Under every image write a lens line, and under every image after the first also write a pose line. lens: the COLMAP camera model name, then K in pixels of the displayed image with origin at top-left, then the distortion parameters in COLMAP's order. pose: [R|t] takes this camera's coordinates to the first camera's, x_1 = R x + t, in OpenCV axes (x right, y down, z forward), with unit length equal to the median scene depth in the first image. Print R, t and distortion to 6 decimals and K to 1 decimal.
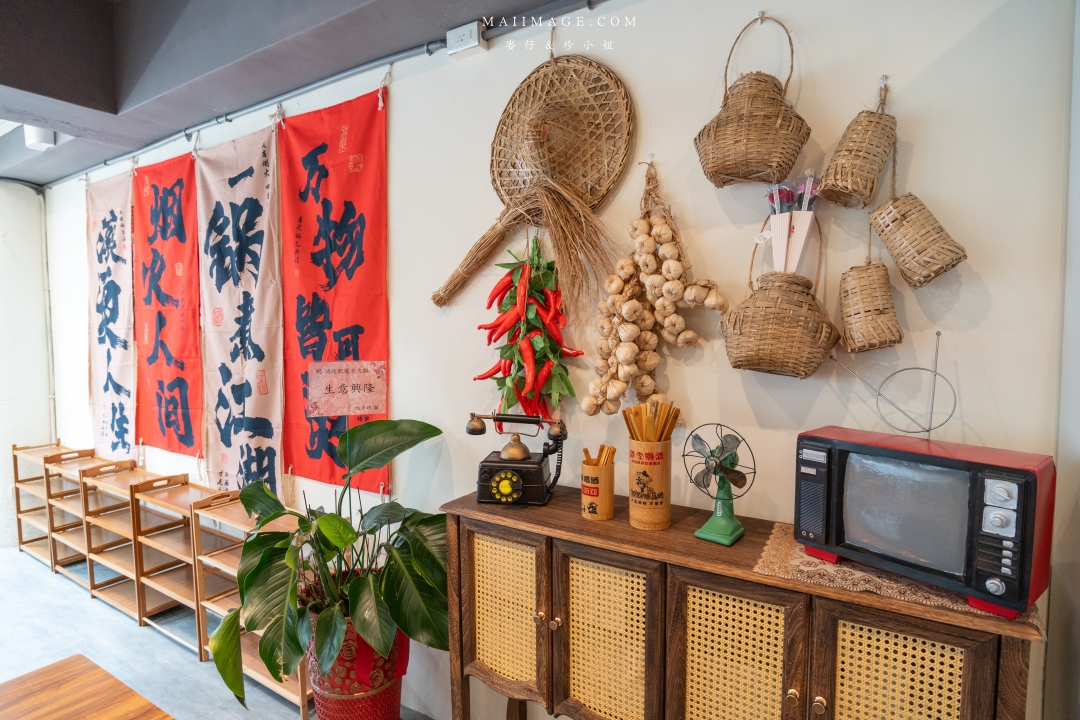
lens RADIAL K [[585.0, 0, 536.6], [0, 585.0, 363.5], [0, 0, 1]] dist [-0.028335, 0.004717]
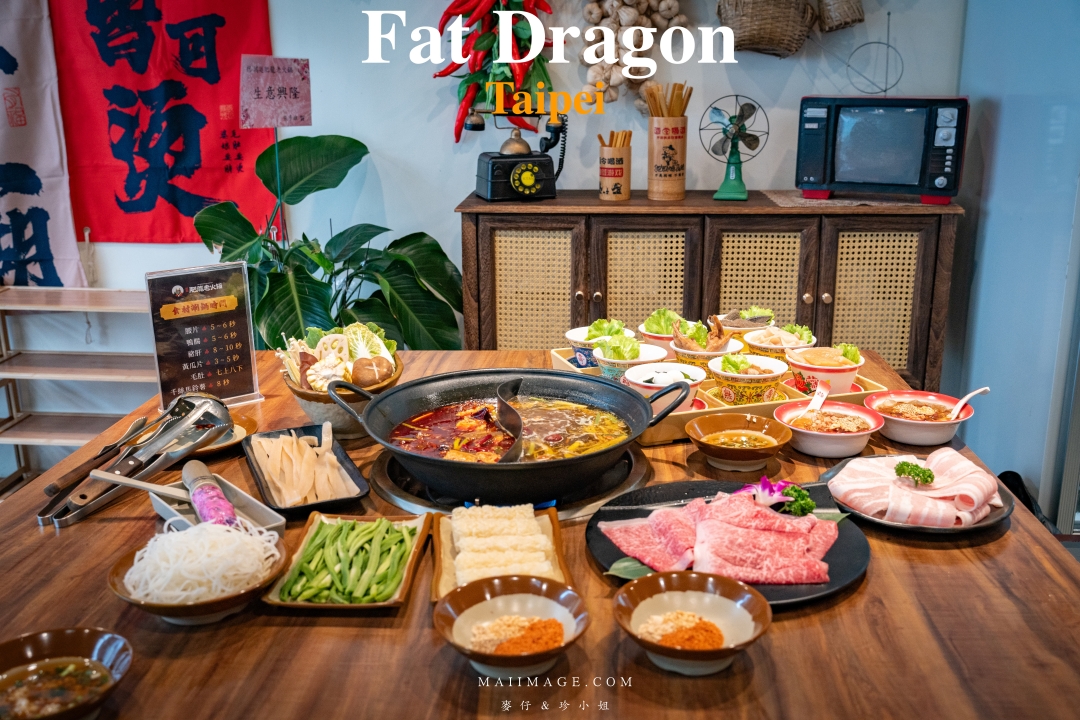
lens RADIAL K [[1033.3, 0, 544.9], [0, 1033.3, 360.6], [0, 0, 1]] dist [-0.001038, 0.000000]
pose [[0.880823, -0.134403, 0.453967, -0.556338], [0.036776, 0.975385, 0.217420, 0.086437], [-0.472014, -0.174813, 0.864085, -0.368422]]
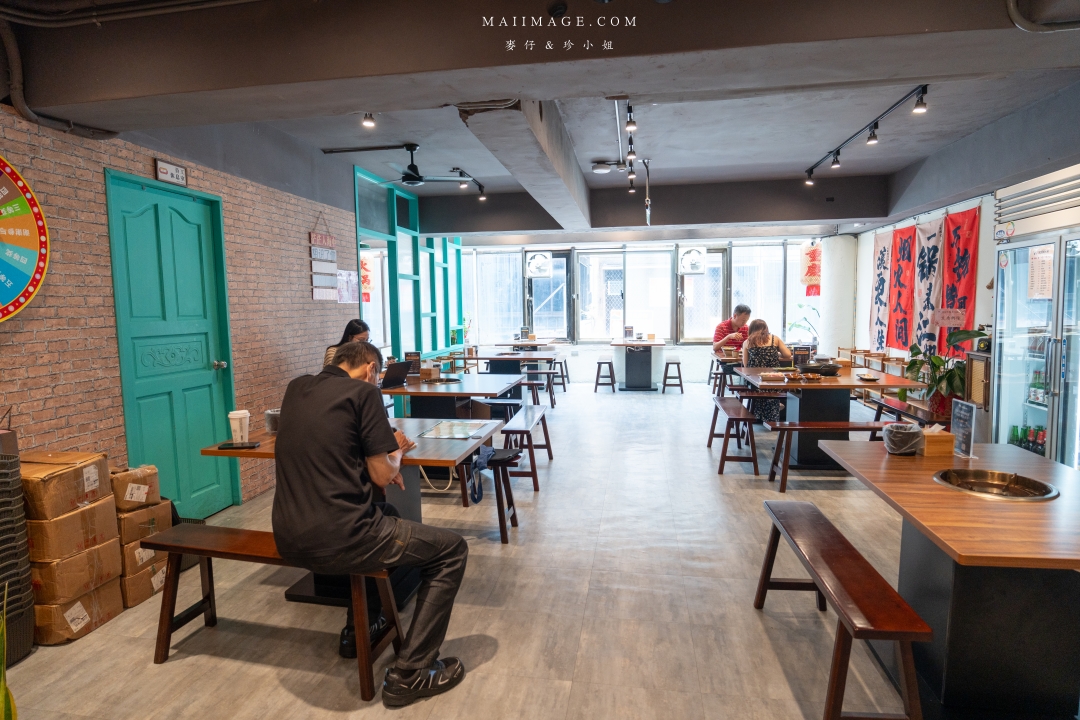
lens RADIAL K [[585.0, 0, 539.8], [0, 585.0, 356.0], [0, 0, 1]] dist [-0.028335, 0.004717]
pose [[0.384304, 0.080965, -0.919650, 1.295030], [-0.040599, 0.996665, 0.070780, 0.092360], [0.922314, 0.010136, 0.386309, -1.675671]]
